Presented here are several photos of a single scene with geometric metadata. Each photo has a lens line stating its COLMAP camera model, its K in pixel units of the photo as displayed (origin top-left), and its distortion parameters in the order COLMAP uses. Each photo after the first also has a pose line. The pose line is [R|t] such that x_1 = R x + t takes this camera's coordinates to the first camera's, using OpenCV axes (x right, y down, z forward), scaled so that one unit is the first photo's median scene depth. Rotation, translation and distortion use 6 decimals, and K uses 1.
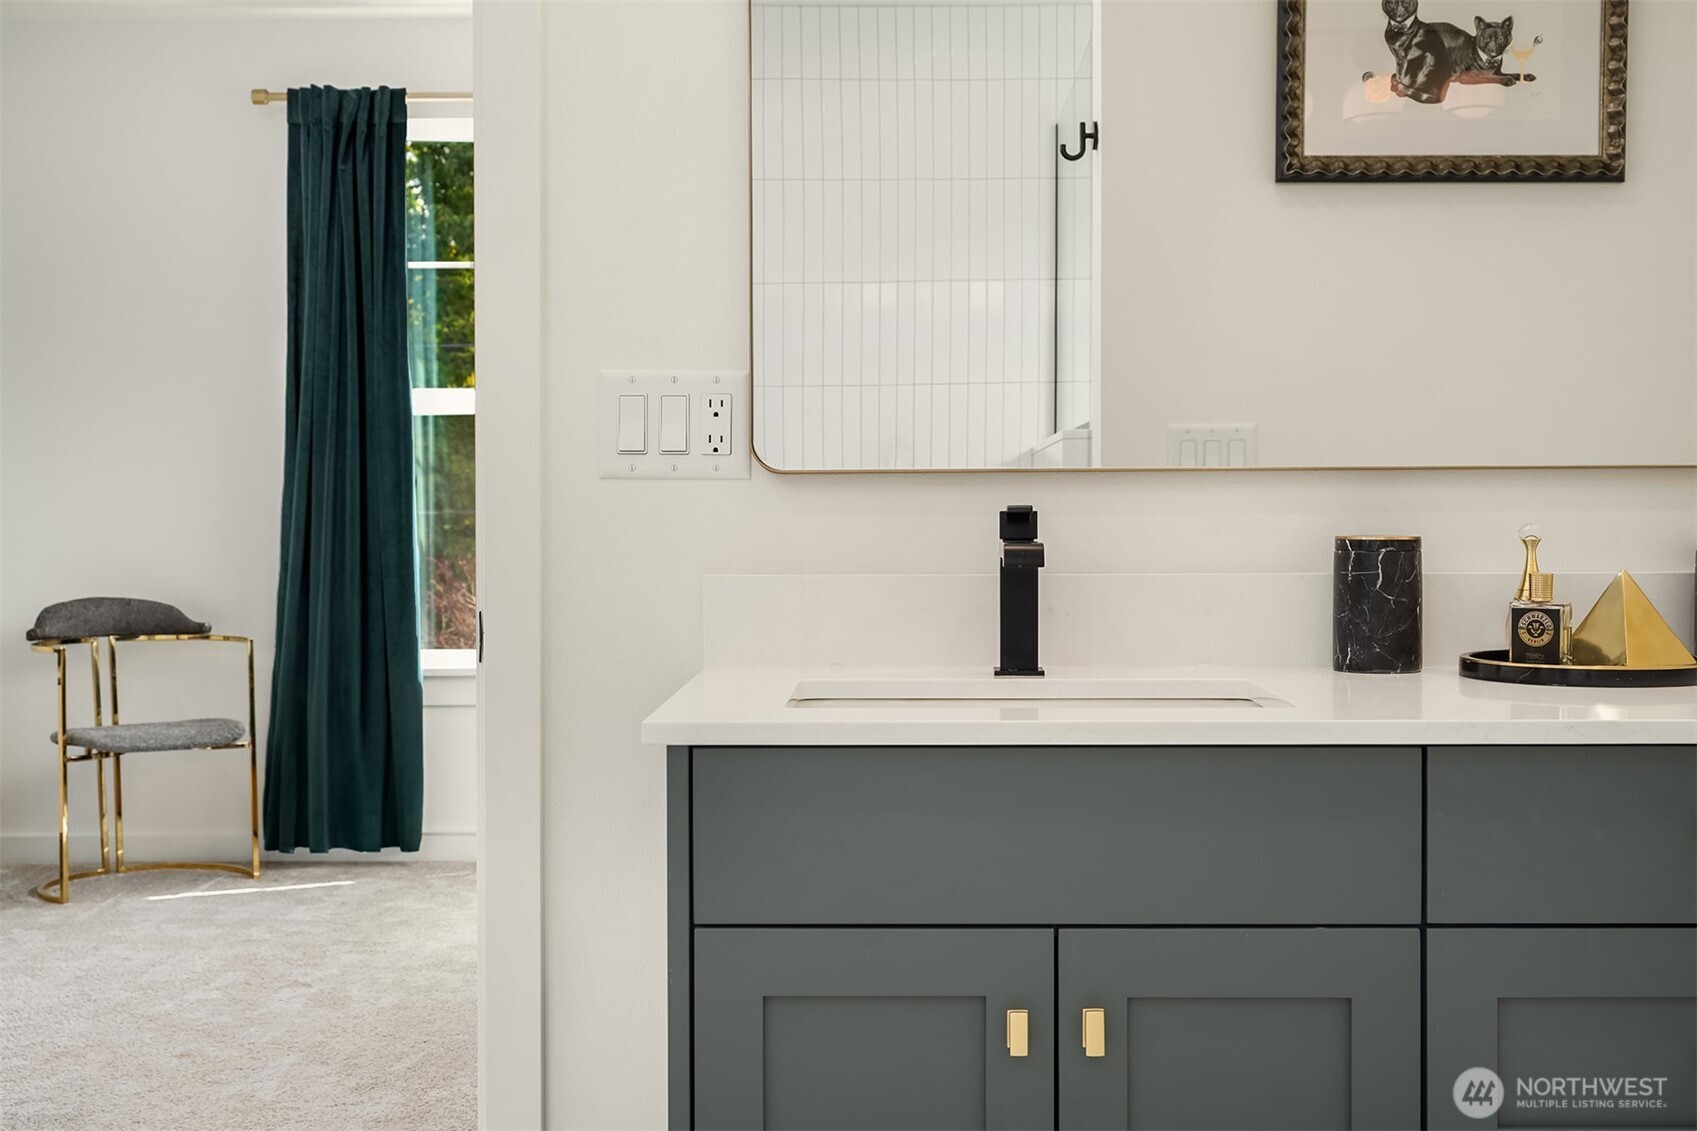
lens RADIAL K [[2063.6, 0, 851.7], [0, 2063.6, 555.4], [0, 0, 1]] dist [-0.038358, 0.000000]
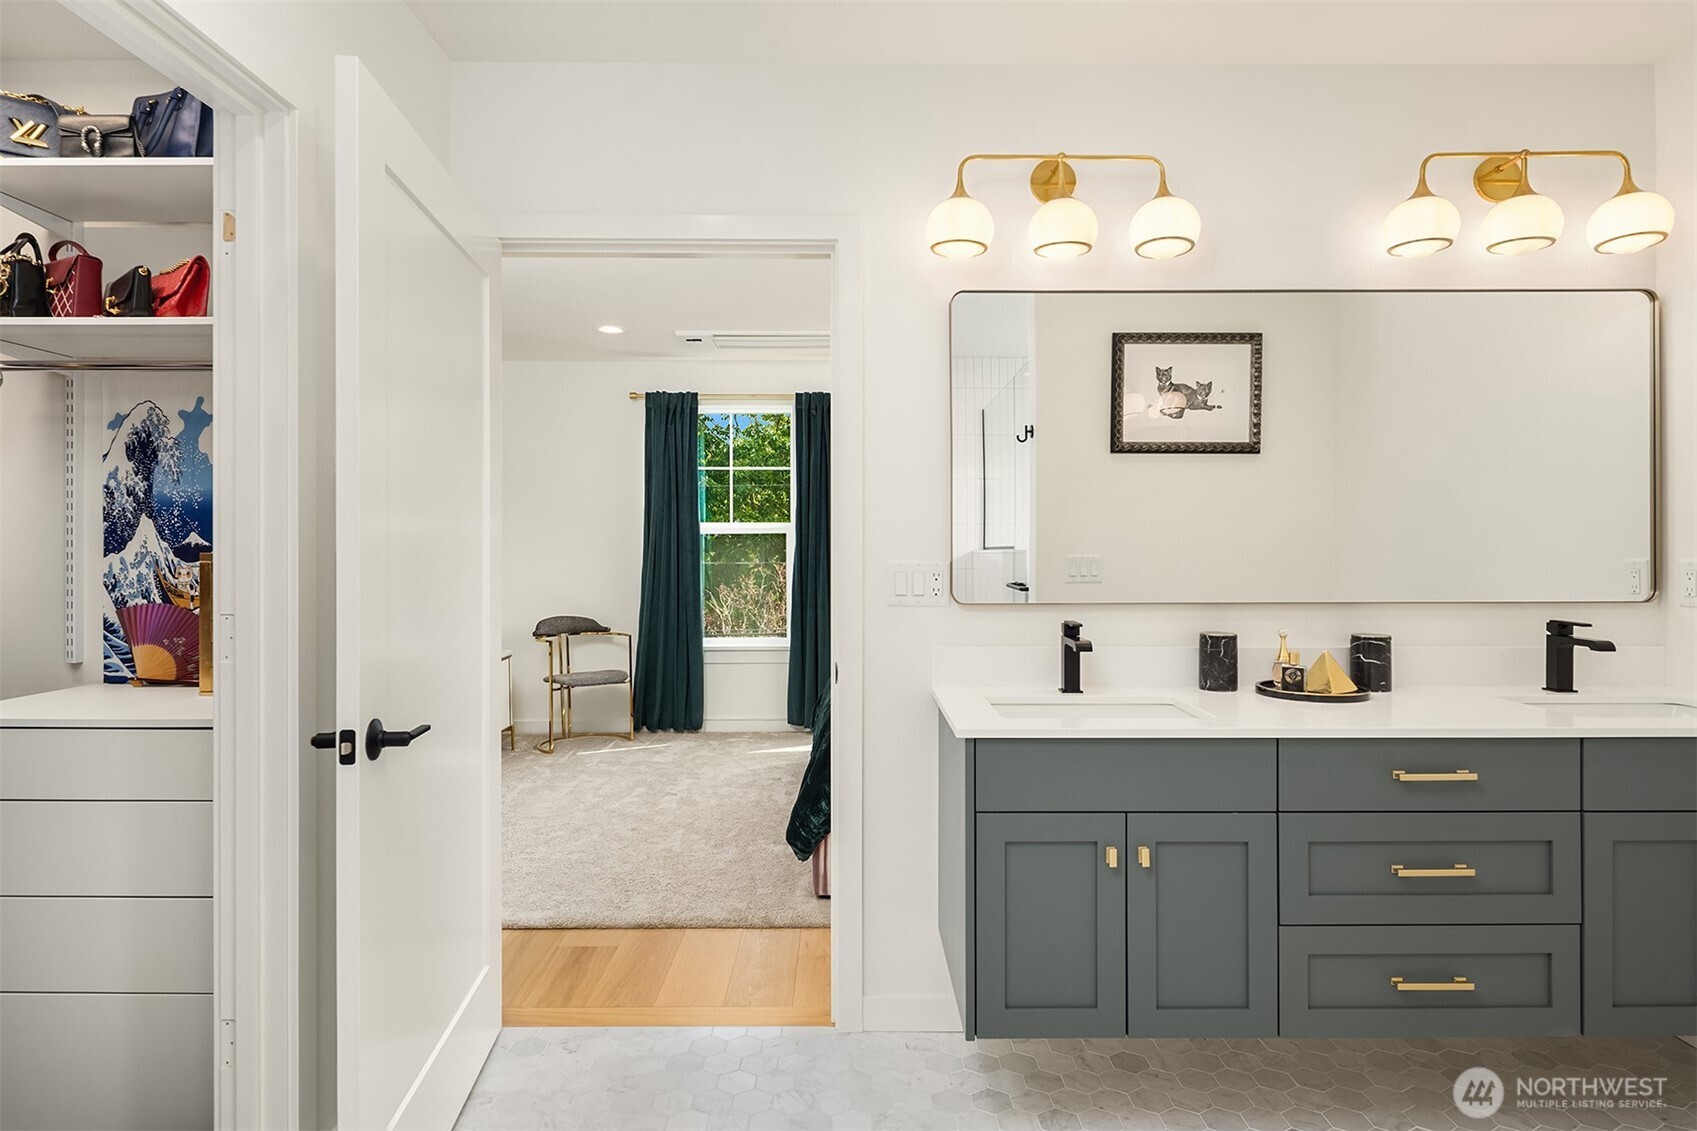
lens RADIAL K [[921.5, 0, 849.6], [0, 921.5, 559.6], [0, 0, 1]] dist [-0.018864, -0.000379]
pose [[0.999790, 0.002872, 0.020283, -0.089811], [-0.002587, 0.999898, -0.014048, -0.036438], [-0.020322, 0.013993, 0.999696, -0.027647]]
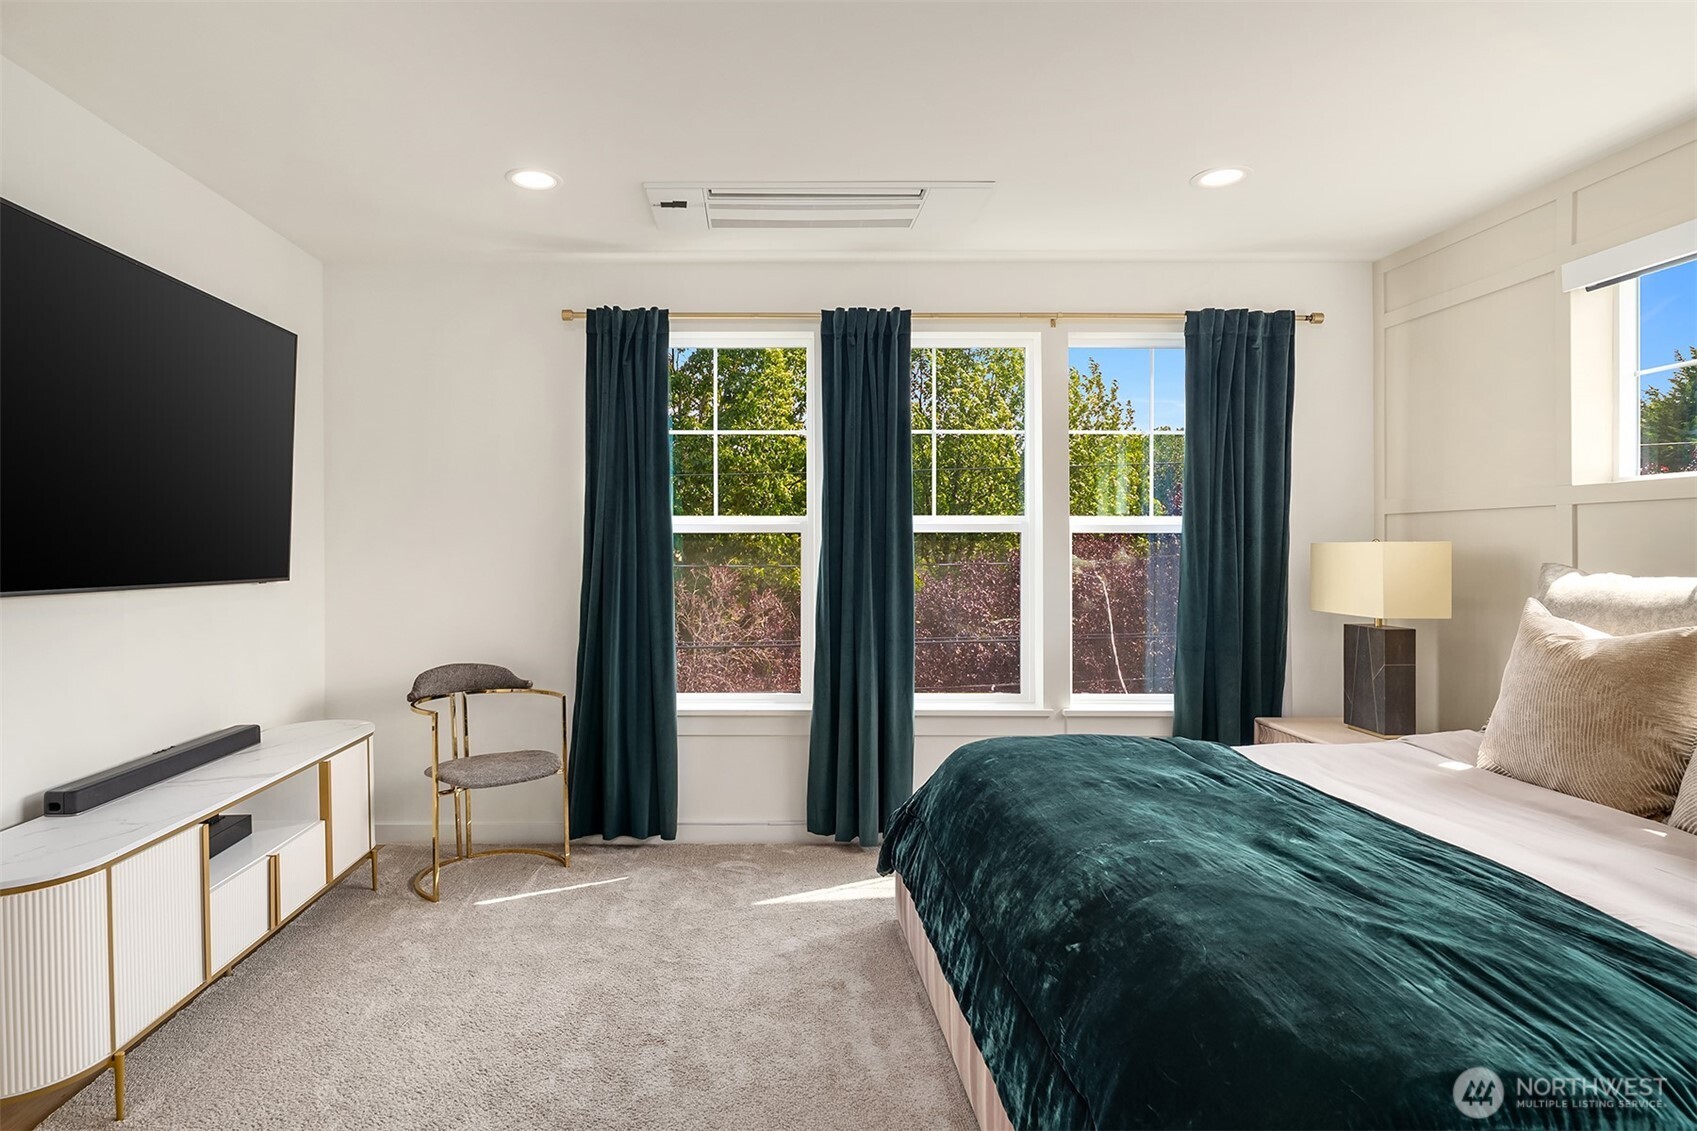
lens RADIAL K [[921.5, 0, 739.6], [0, 921.5, 567.3], [0, 0, 1]] dist [-0.018864, -0.000379]
pose [[0.999981, 0.005633, -0.002633, -0.214416], [-0.005621, 0.999974, 0.004572, -0.064955], [0.002659, -0.004557, 0.999986, 0.461325]]
